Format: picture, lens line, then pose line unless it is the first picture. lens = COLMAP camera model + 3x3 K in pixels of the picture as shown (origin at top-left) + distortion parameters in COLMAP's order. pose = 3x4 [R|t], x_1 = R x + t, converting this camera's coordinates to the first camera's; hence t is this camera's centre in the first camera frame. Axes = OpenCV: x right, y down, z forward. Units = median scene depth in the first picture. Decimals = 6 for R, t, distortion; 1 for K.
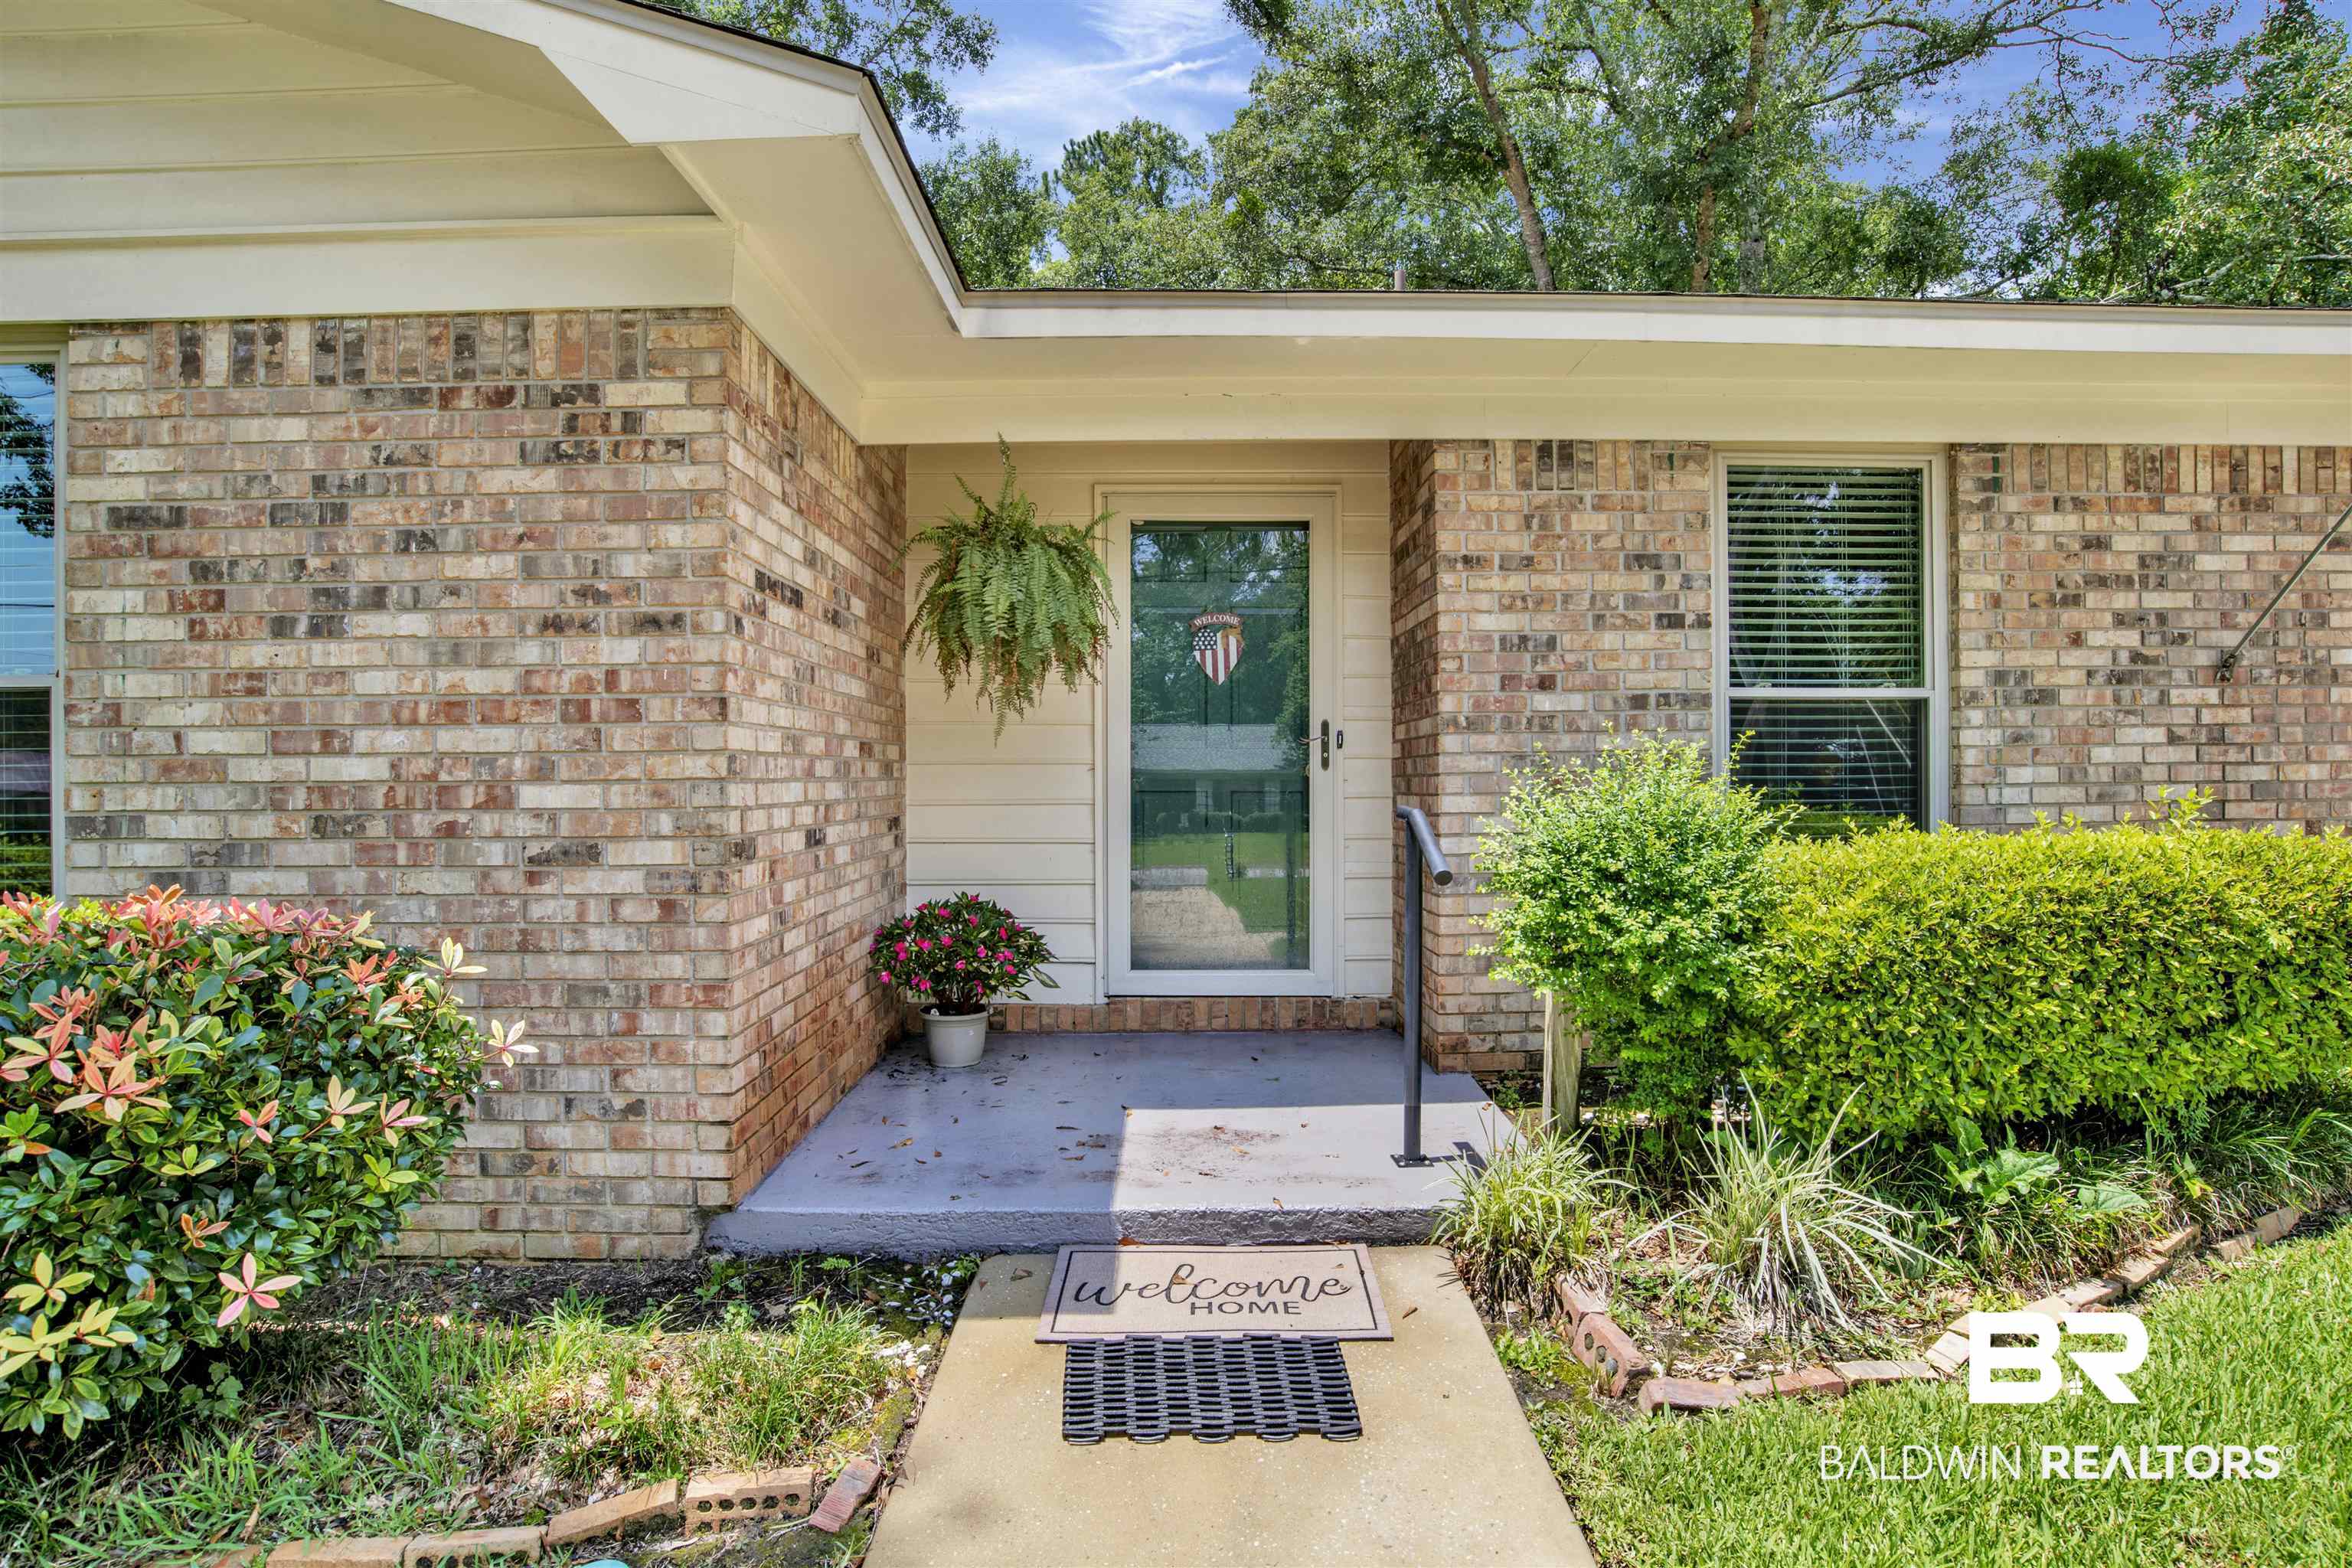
lens RADIAL K [[1239.8, 0, 1209.2], [0, 1239.8, 770.7], [0, 0, 1]] dist [-0.055056, 0.013573]
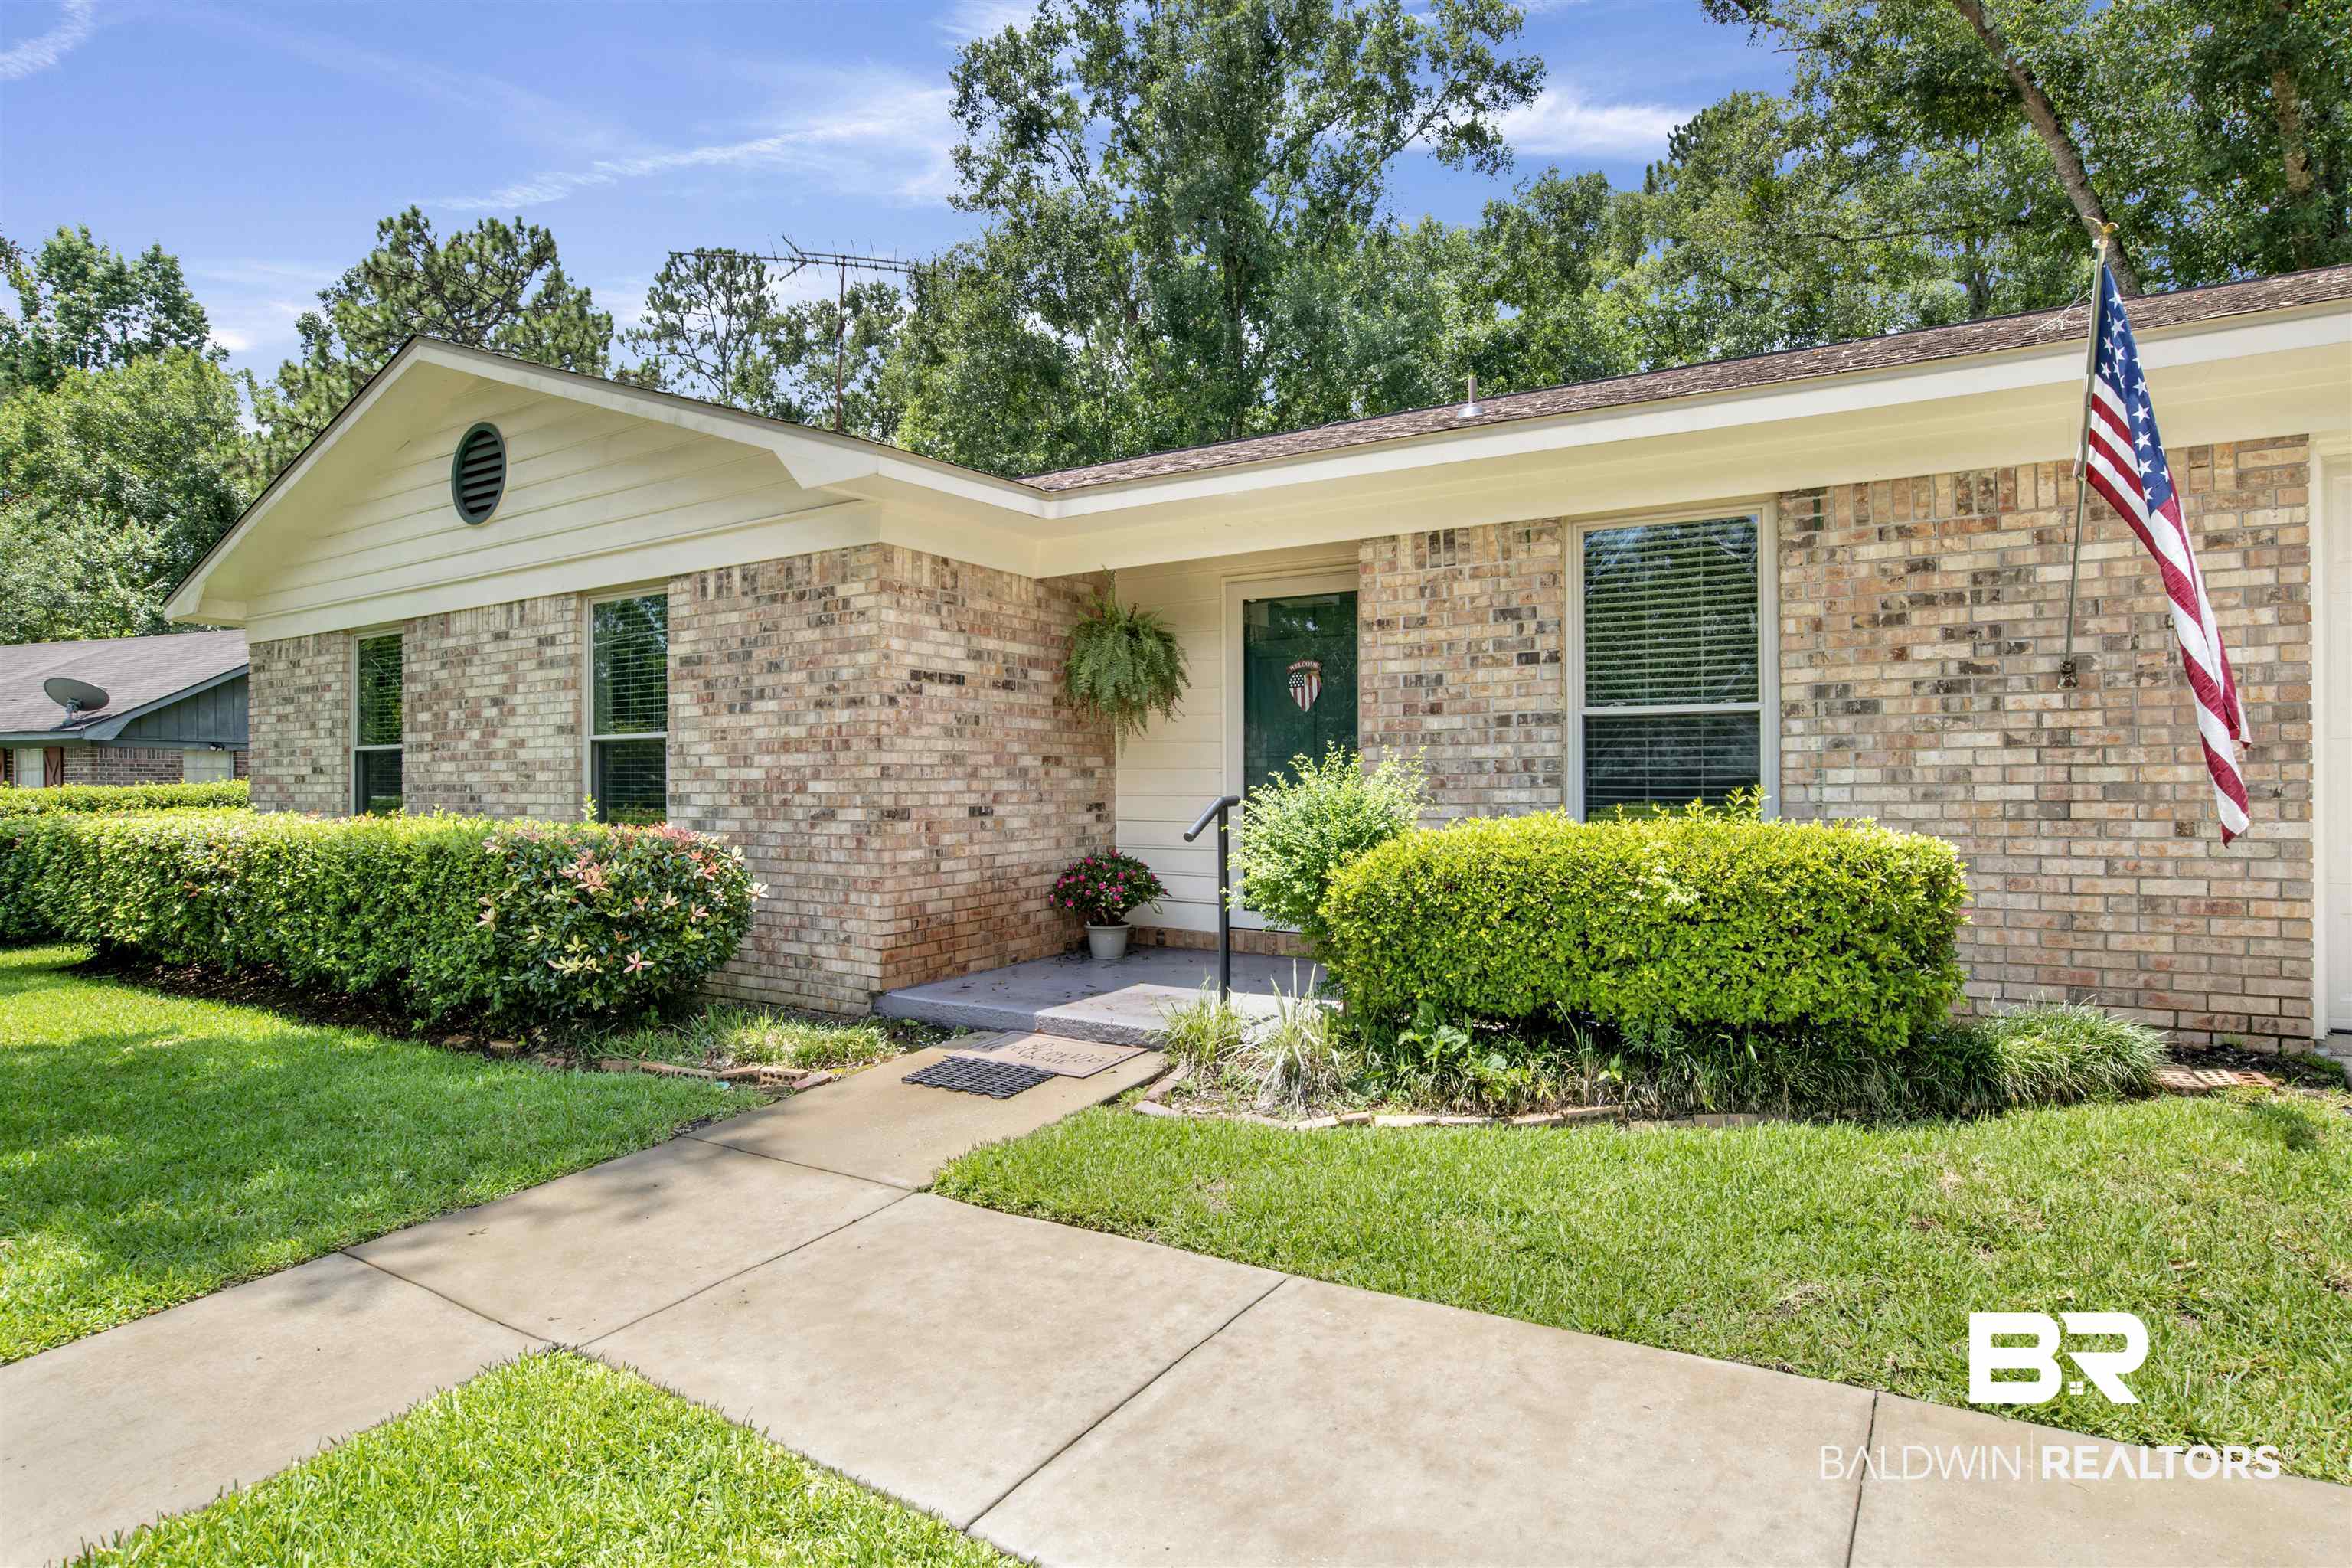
lens RADIAL K [[1239.8, 0, 1174.5], [0, 1239.8, 772.2], [0, 0, 1]] dist [-0.055056, 0.013573]
pose [[0.841117, -0.001995, -0.540849, 0.768827], [0.001788, 0.999998, -0.000909, -0.000389], [0.540850, -0.000202, 0.841119, -0.306191]]
